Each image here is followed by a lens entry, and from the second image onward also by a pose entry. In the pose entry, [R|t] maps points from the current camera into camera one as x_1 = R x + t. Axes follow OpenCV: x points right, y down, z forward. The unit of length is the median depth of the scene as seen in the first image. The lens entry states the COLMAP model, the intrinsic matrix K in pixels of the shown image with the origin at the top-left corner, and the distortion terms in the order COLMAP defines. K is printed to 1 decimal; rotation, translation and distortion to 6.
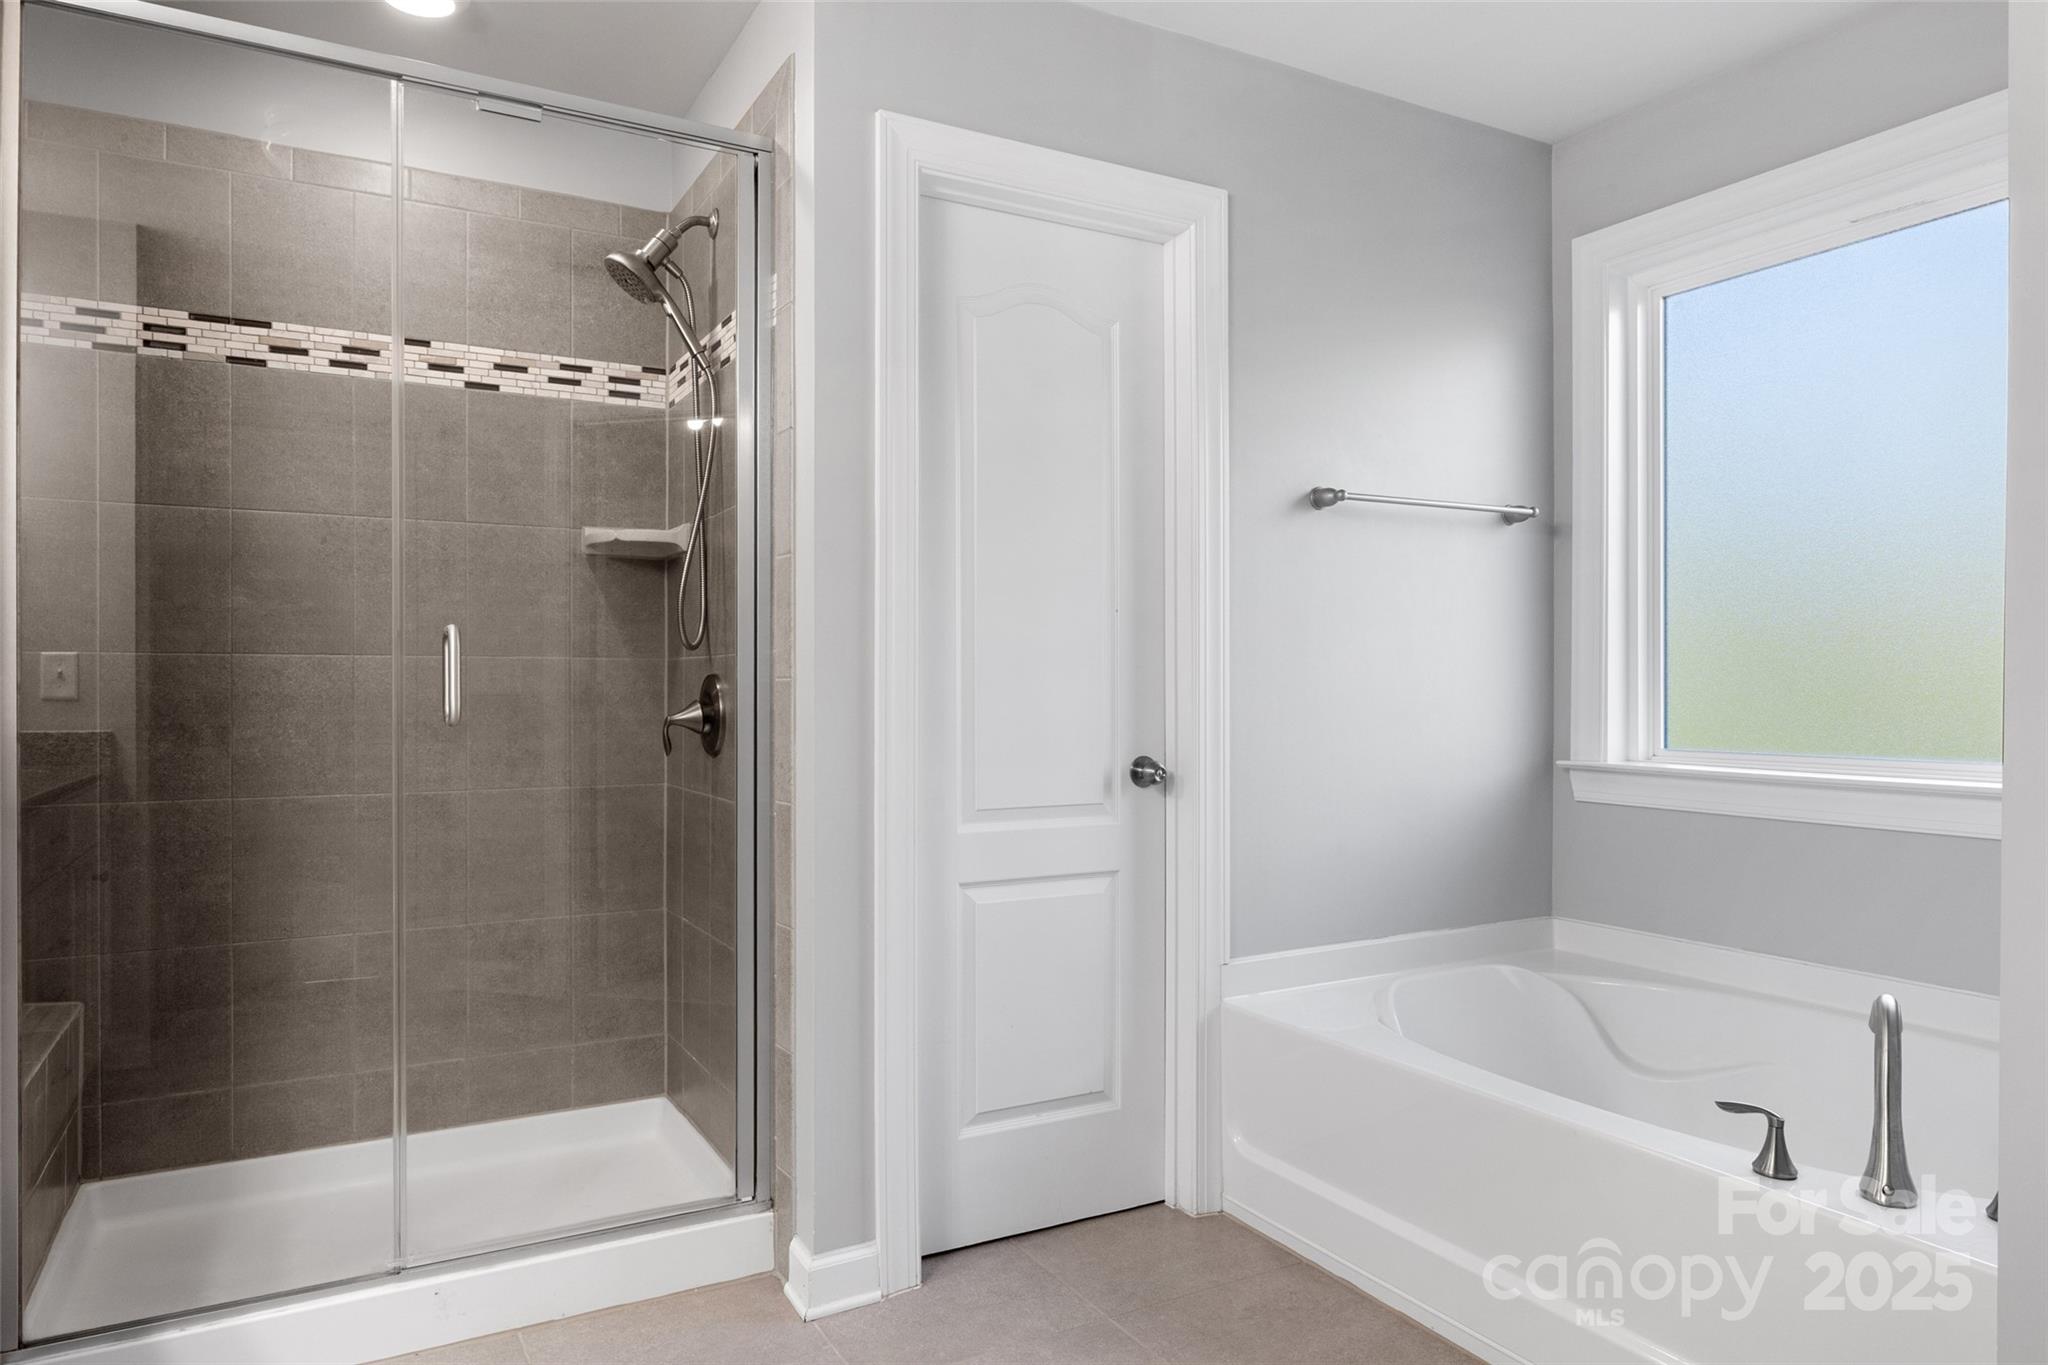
lens RADIAL K [[1268.1, 0, 1025.6], [0, 1268.1, 689.6], [0, 0, 1]] dist [-0.021608, 0.001002]
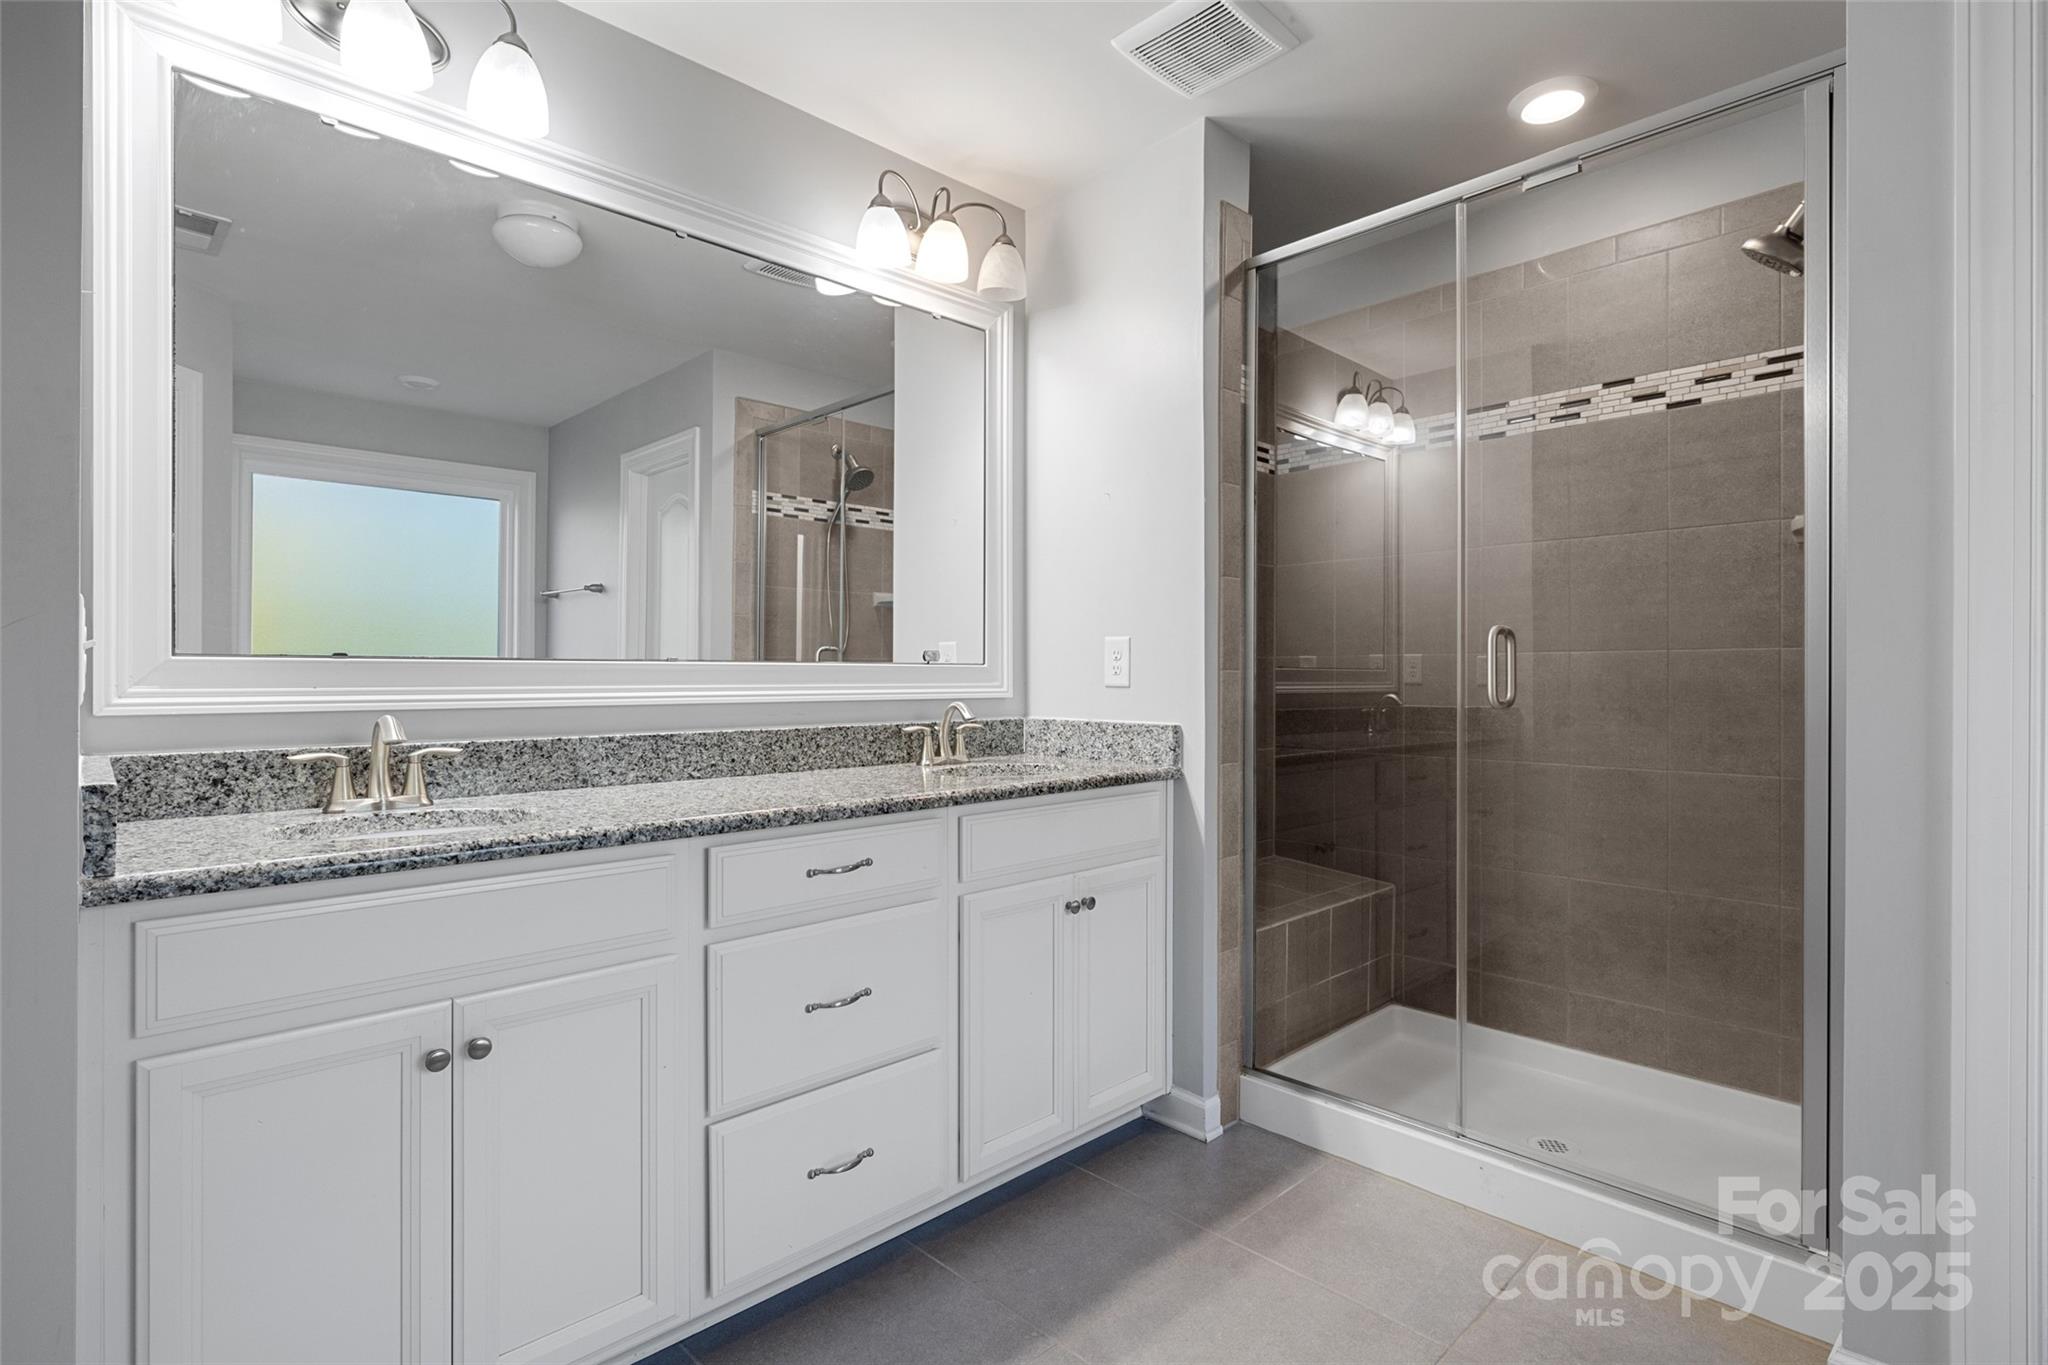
lens RADIAL K [[984.8, 0, 1007.5], [0, 984.8, 679.6], [0, 0, 1]] dist [-0.004416, 0.000488]
pose [[0.236699, 0.003792, -0.971576, 0.267228], [0.000563, 0.999992, 0.004041, -0.004514], [0.971583, -0.001504, 0.236695, 0.232906]]
